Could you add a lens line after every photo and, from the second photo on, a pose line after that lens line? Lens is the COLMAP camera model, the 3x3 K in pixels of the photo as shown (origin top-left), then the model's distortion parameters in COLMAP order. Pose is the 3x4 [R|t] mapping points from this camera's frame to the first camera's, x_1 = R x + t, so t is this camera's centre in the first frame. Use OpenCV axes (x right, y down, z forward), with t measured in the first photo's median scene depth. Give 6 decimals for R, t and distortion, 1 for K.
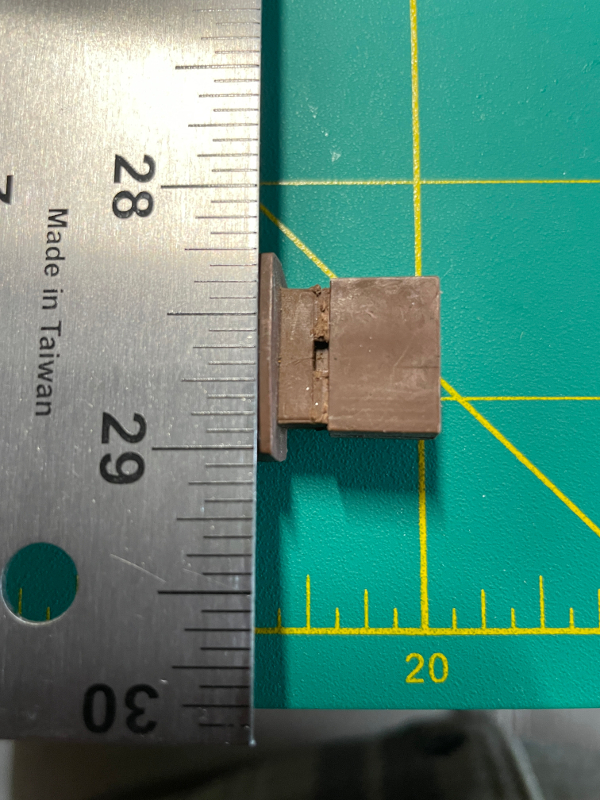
lens RADIAL K [[660.7, 0, 295.9], [0, 660.7, 401.5], [0, 0, 1]] dist [-0.005666, -0.060055]
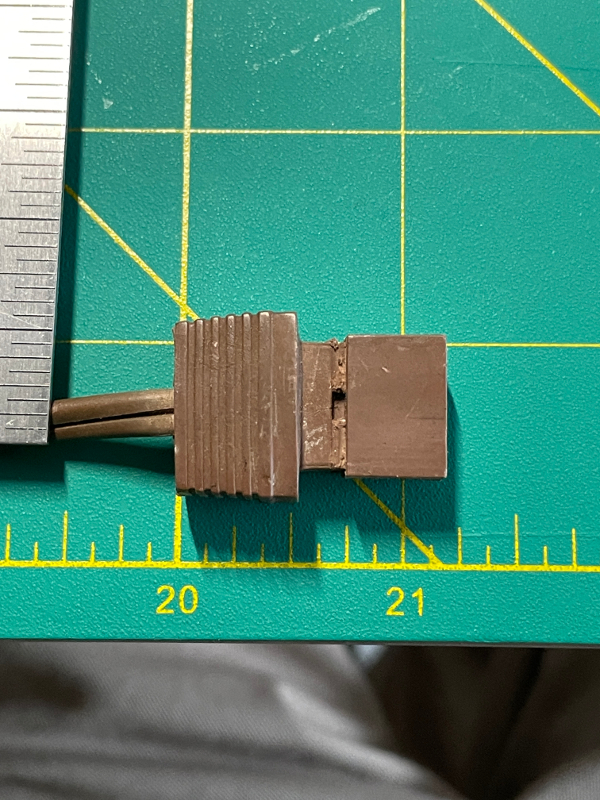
lens RADIAL K [[1372.4, 0, 300.8], [0, 1372.4, 399.1], [0, 0, 1]] dist [0.022091, 0.000000]
pose [[0.999719, 0.013031, 0.019801, 0.339380], [-0.011991, 0.998586, -0.051791, 0.195900], [-0.020448, 0.051539, 0.998462, -1.148938]]
